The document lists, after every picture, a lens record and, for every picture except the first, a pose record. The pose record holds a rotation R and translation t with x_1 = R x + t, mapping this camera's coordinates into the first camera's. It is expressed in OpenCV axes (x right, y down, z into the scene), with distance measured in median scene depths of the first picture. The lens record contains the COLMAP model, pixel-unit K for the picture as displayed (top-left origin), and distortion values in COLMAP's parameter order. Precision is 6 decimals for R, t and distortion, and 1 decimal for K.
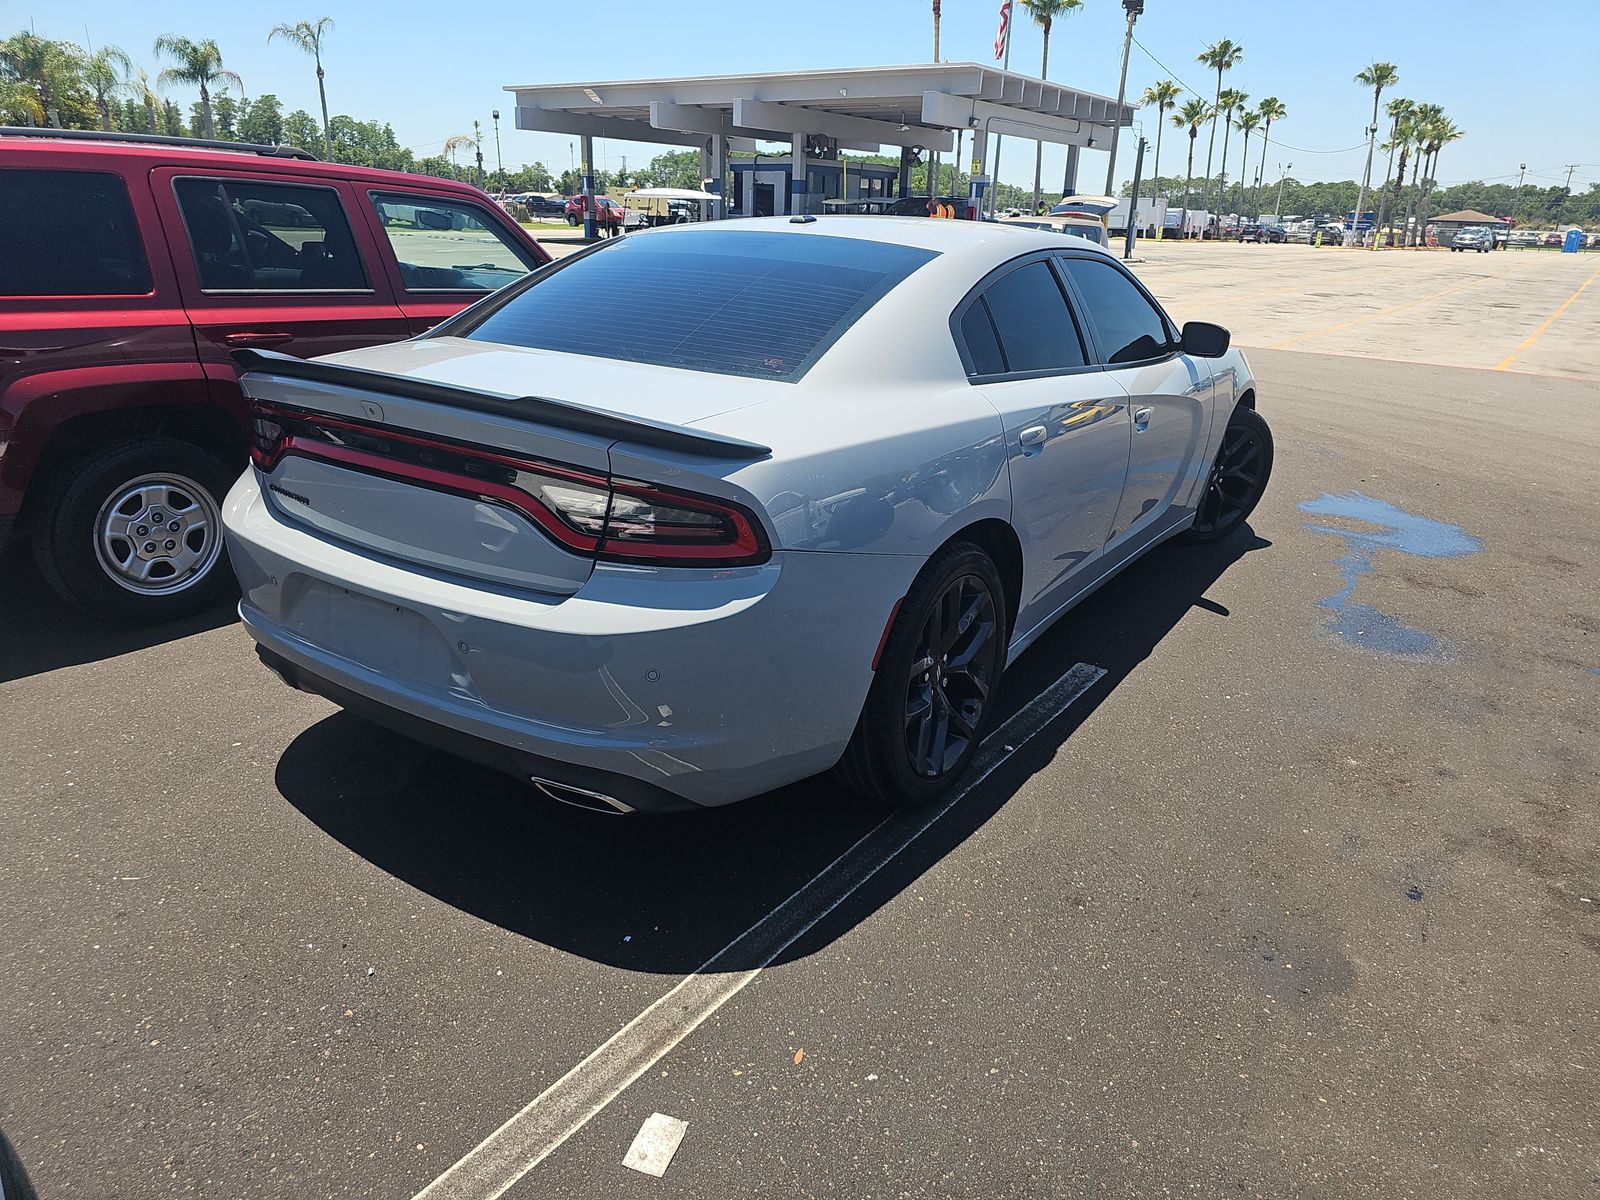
lens RADIAL K [[1109.3, 0, 789.9], [0, 1109.3, 596.7], [0, 0, 1]] dist [0.044432, -0.039432]
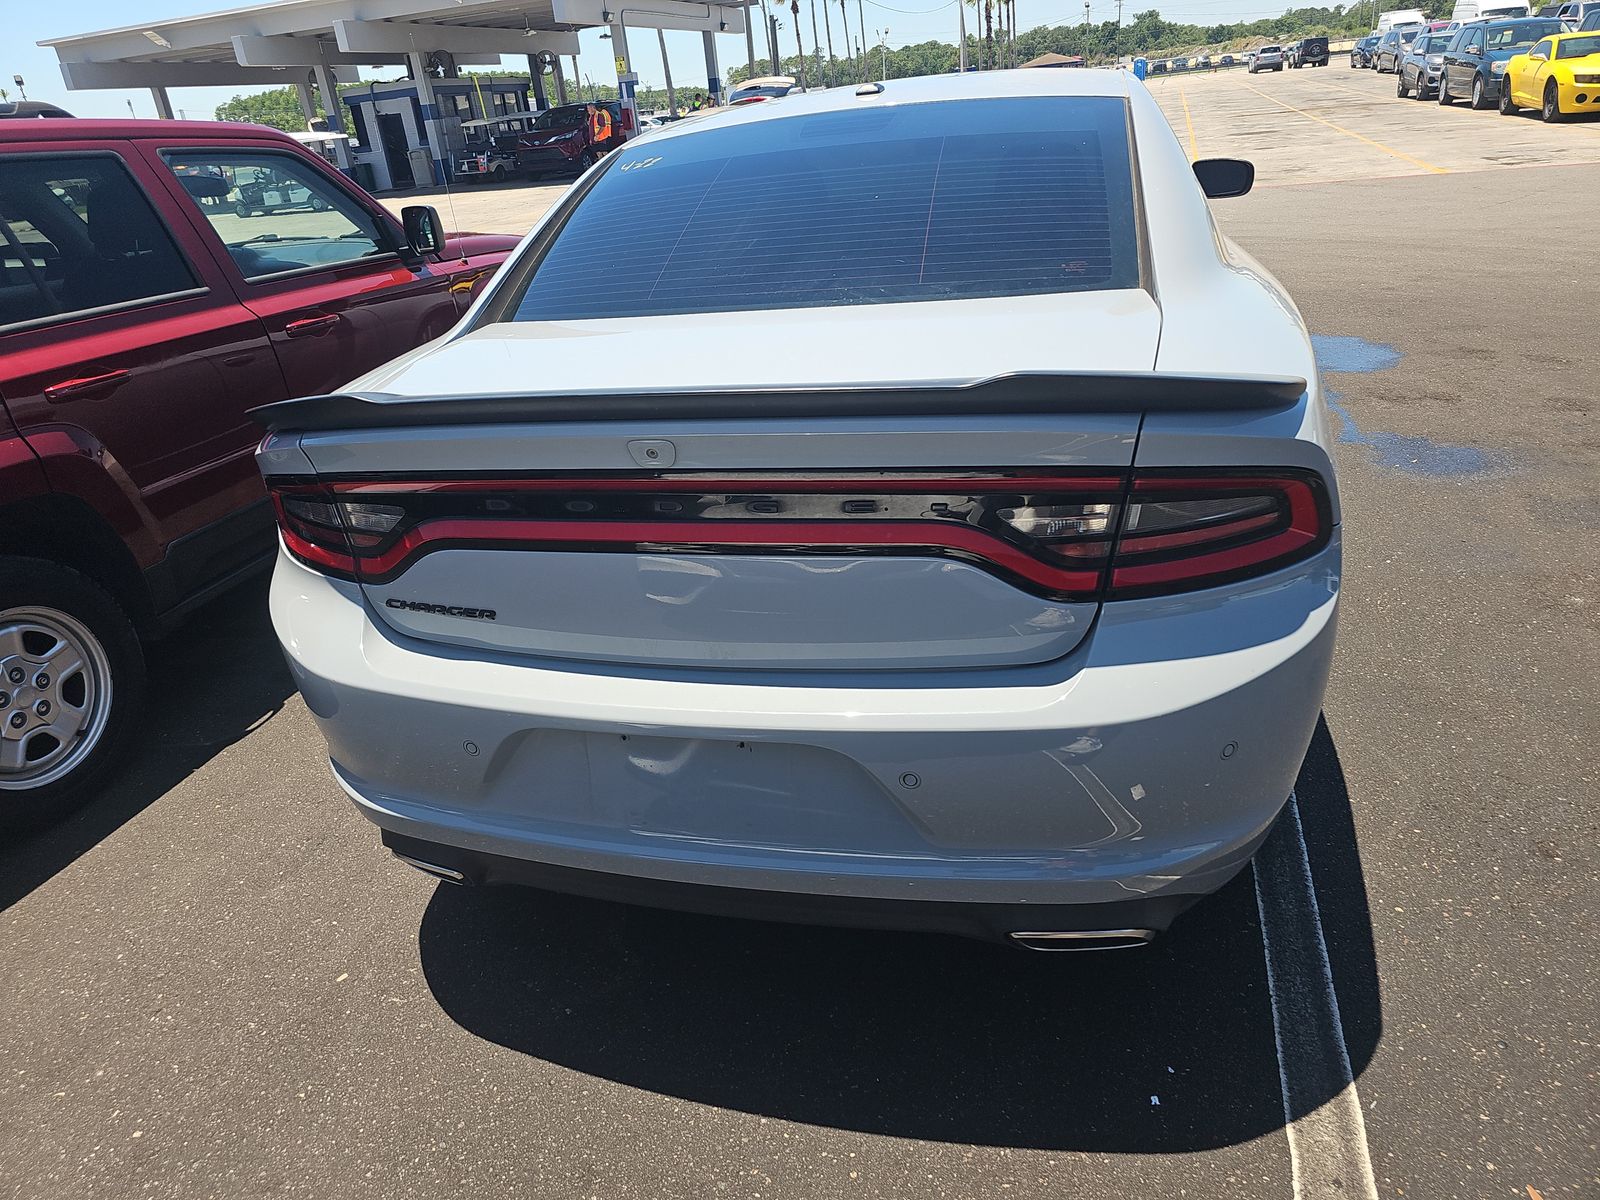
lens RADIAL K [[1109.3, 0, 789.9], [0, 1109.3, 596.7], [0, 0, 1]] dist [0.044432, -0.039432]
pose [[0.939969, -0.242937, 0.239665, -0.277241], [0.225125, 0.969234, 0.099522, -0.078991], [-0.256469, -0.039593, 0.965741, 0.228018]]
